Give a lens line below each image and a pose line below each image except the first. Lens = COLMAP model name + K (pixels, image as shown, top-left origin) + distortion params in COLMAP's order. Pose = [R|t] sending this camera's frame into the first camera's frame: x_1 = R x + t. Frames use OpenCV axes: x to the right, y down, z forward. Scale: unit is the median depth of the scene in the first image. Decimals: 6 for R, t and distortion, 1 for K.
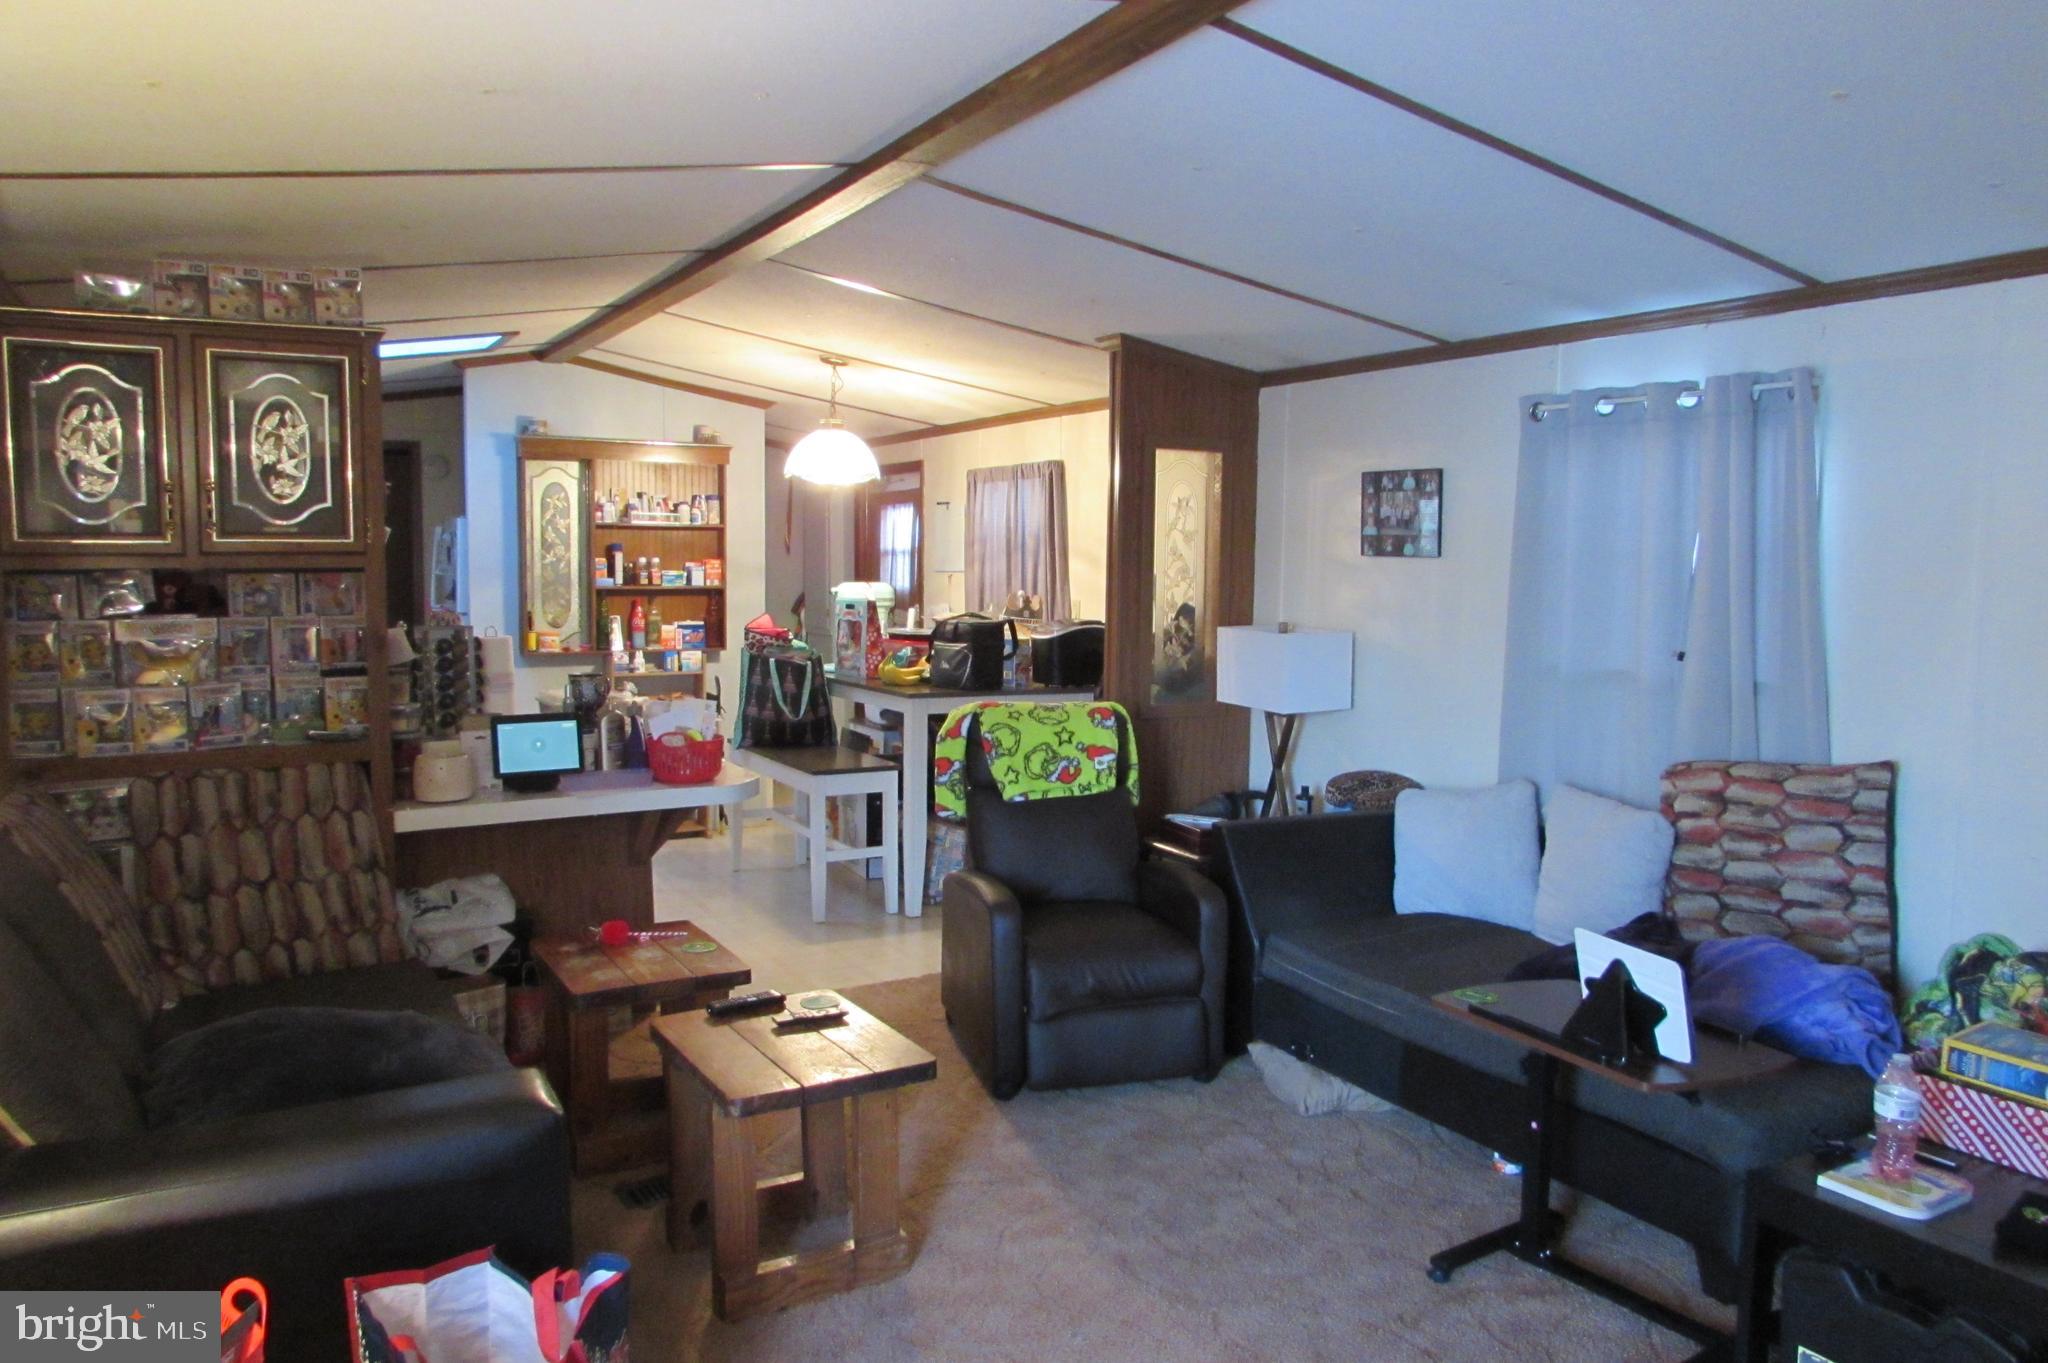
lens RADIAL K [[1442.9, 0, 1025.6], [0, 1442.9, 679.5], [0, 0, 1]] dist [-0.041524, 0.020985]
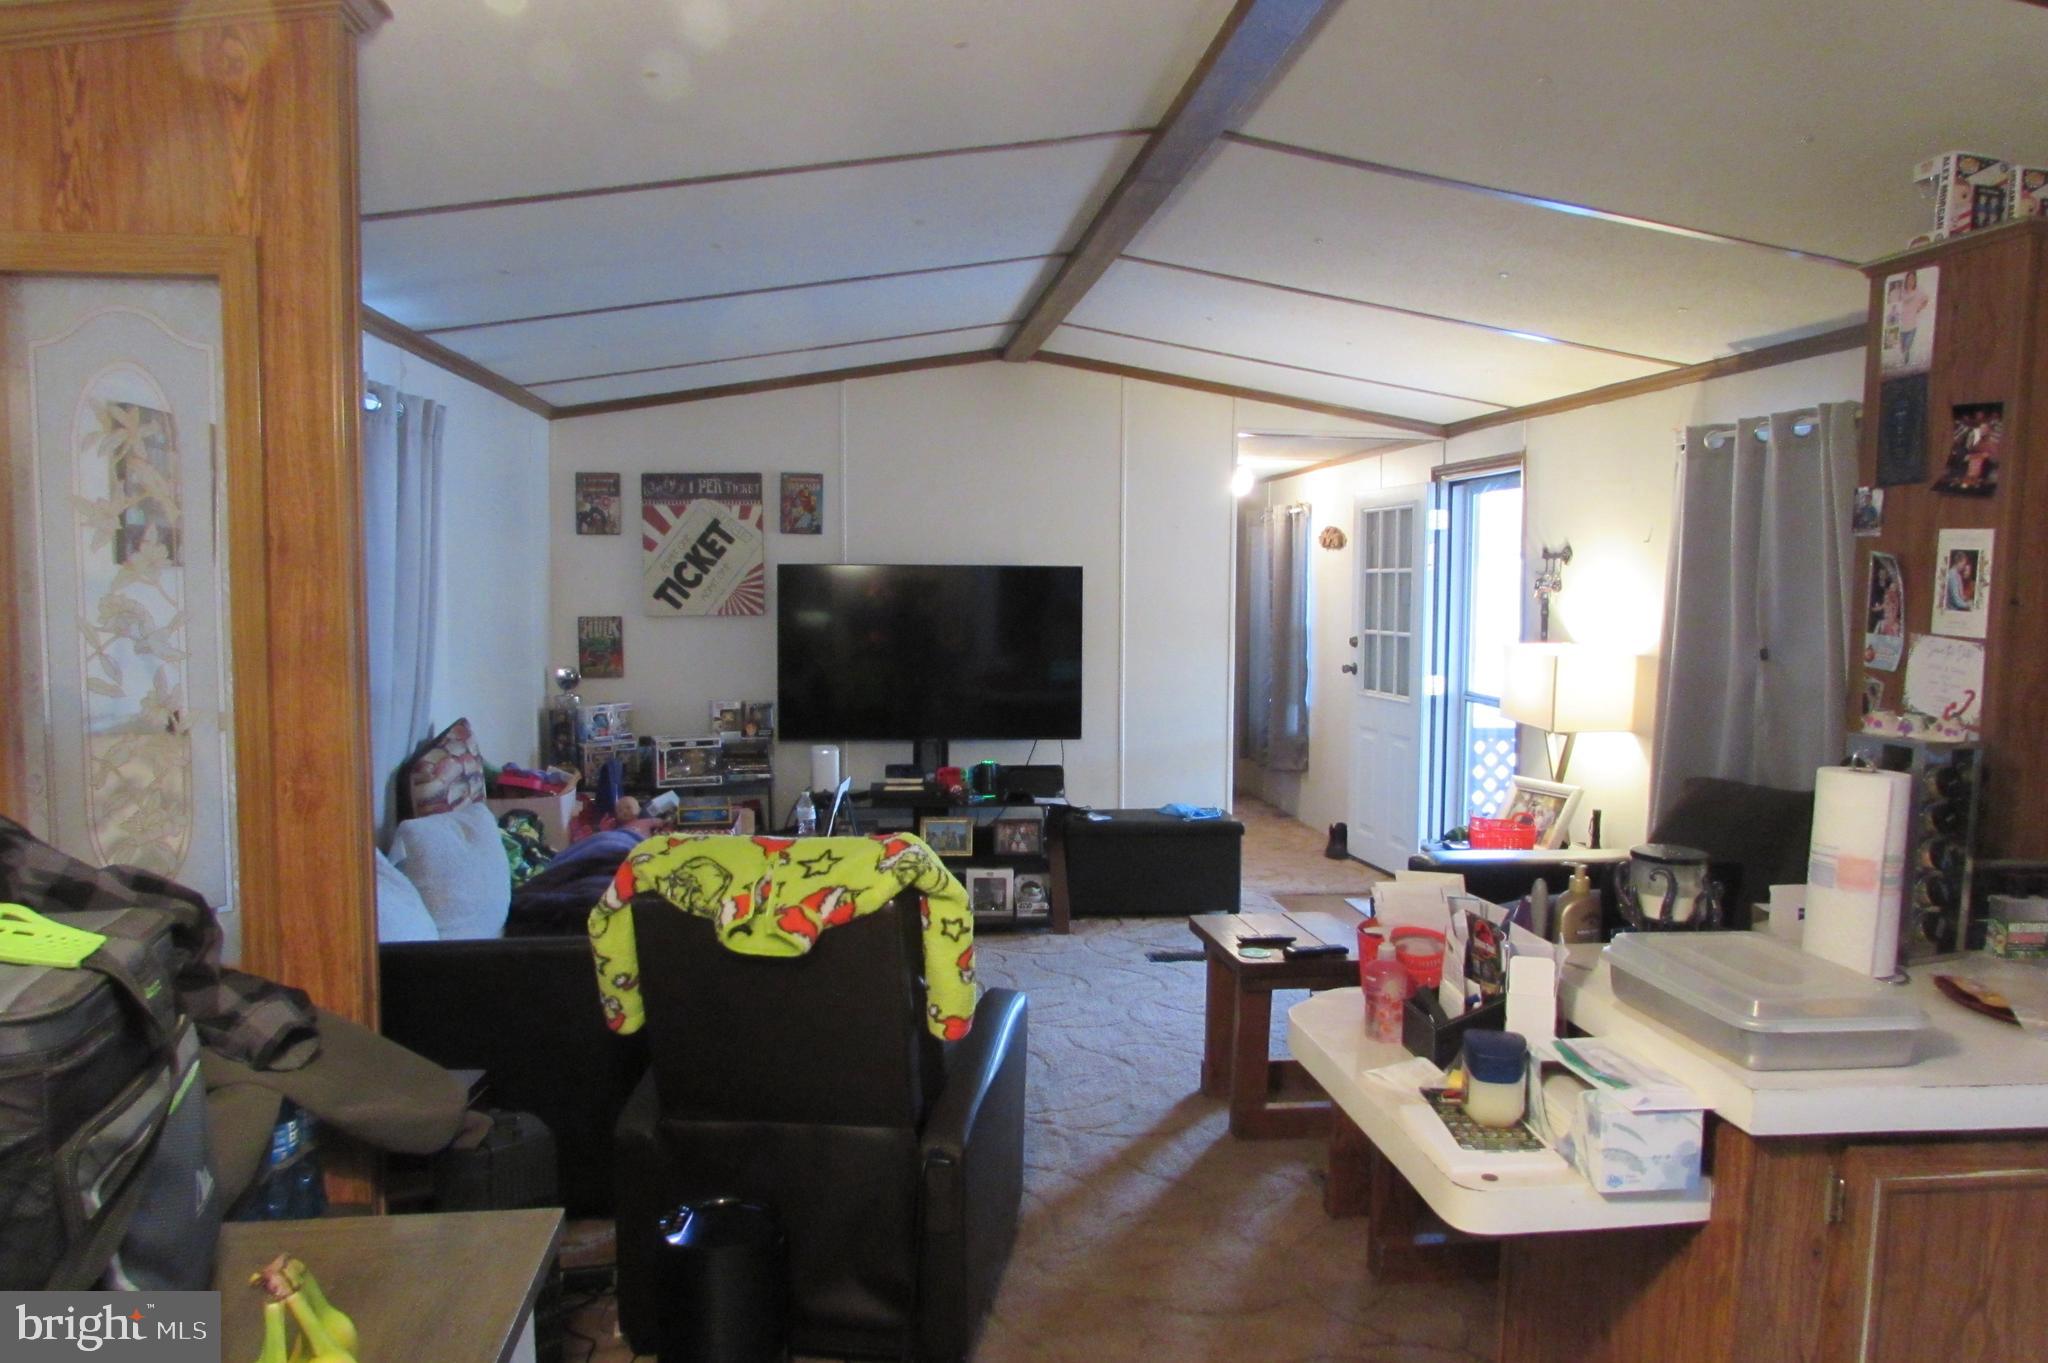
lens RADIAL K [[1442.9, 0, 1026.2], [0, 1442.9, 692.9], [0, 0, 1]] dist [-0.041524, 0.020985]
pose [[-0.921209, -0.050078, 0.385831, -0.193875], [0.014722, 0.986485, 0.163190, -0.085185], [-0.388789, 0.156012, -0.908022, 0.966121]]
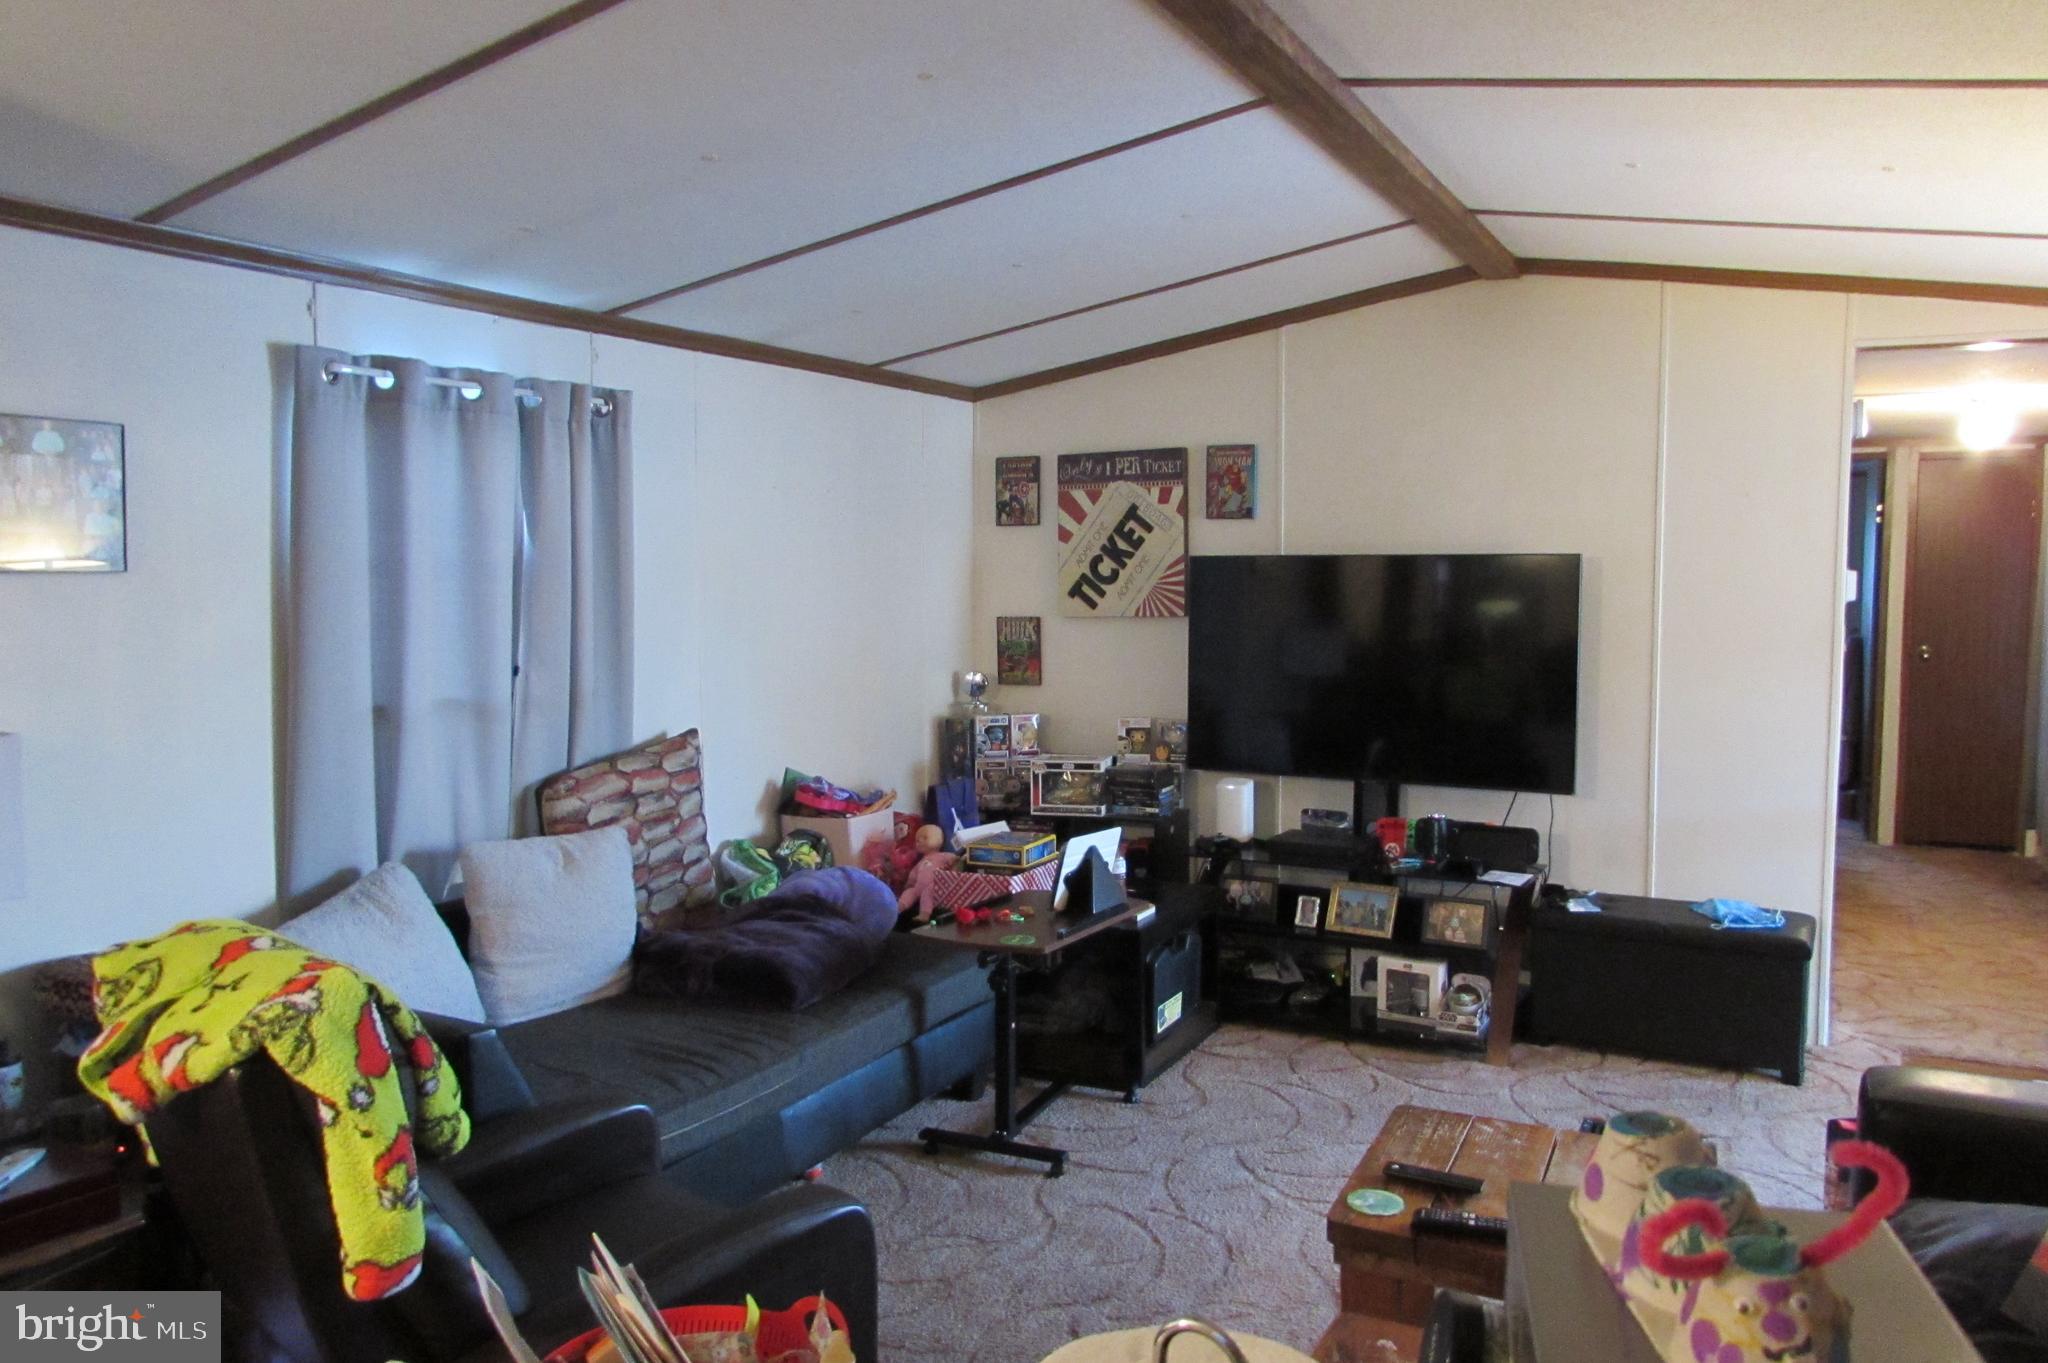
lens RADIAL K [[1442.9, 0, 1025.3], [0, 1442.9, 689.7], [0, 0, 1]] dist [-0.041524, 0.020985]
pose [[-0.527683, -0.083070, 0.845370, -0.287672], [0.069739, 0.987610, 0.140578, -0.063541], [-0.846574, 0.133136, -0.515352, 0.675719]]
